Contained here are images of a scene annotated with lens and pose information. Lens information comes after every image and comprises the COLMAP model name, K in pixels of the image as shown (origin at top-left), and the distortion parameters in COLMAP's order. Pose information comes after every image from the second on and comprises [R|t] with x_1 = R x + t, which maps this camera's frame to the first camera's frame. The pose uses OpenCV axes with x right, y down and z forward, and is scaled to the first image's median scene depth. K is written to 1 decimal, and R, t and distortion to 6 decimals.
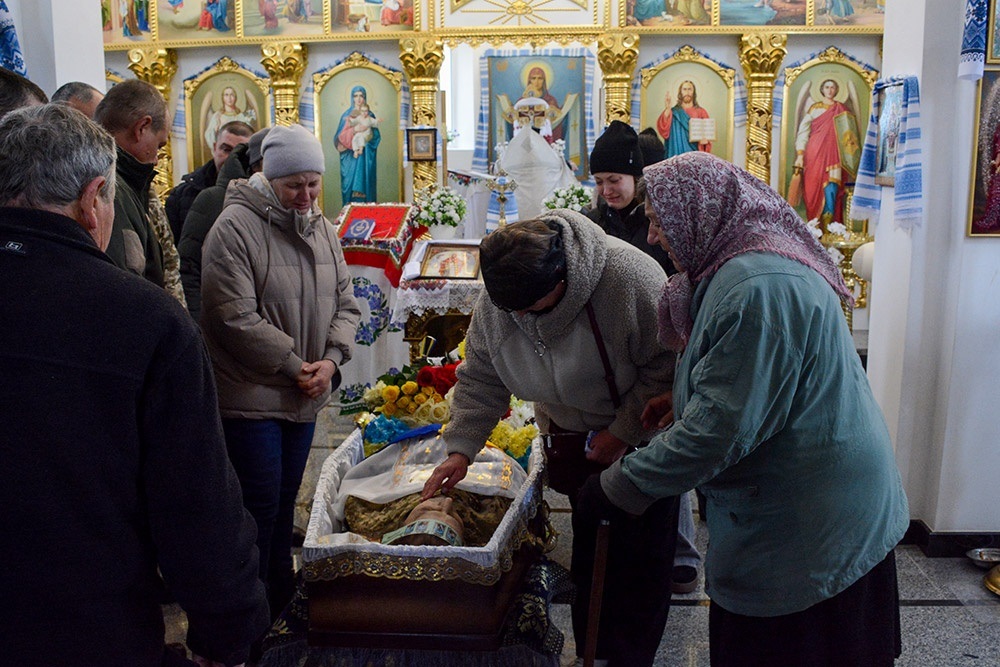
lens RADIAL K [[1103.1, 0, 500.0], [0, 1103.1, 333.5], [0, 0, 1]] dist [-0.113924, 0.022964]
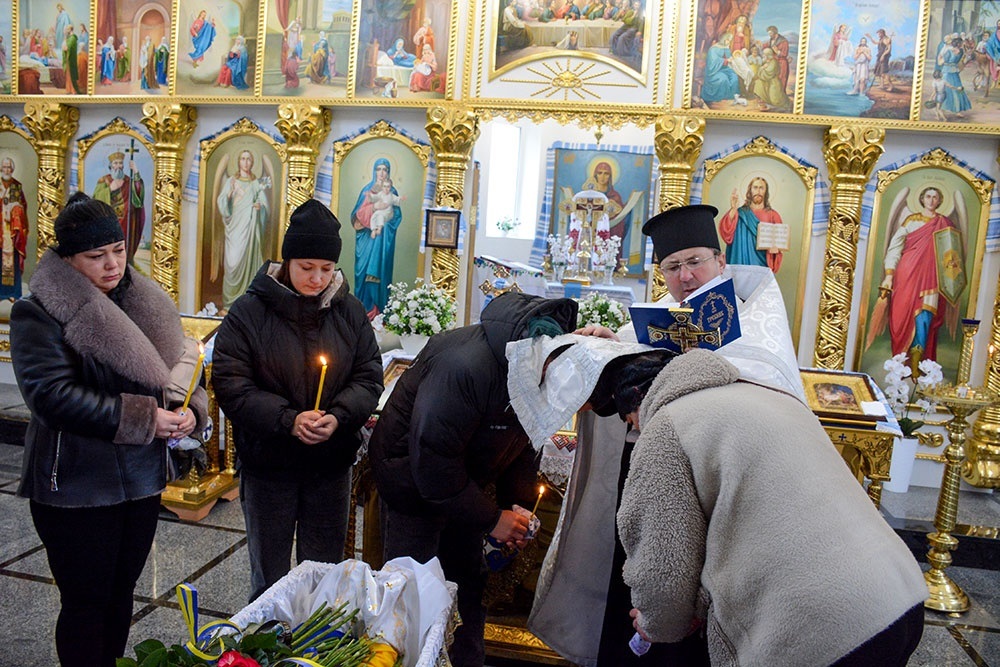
lens RADIAL K [[838.1, 0, 499.8], [0, 838.1, 311.8], [0, 0, 1]] dist [-0.102486, 0.012309]
pose [[0.989688, 0.085680, -0.114789, 0.055175], [-0.094236, 0.992993, -0.071304, -0.063486], [0.107876, 0.081386, 0.990828, 0.352672]]
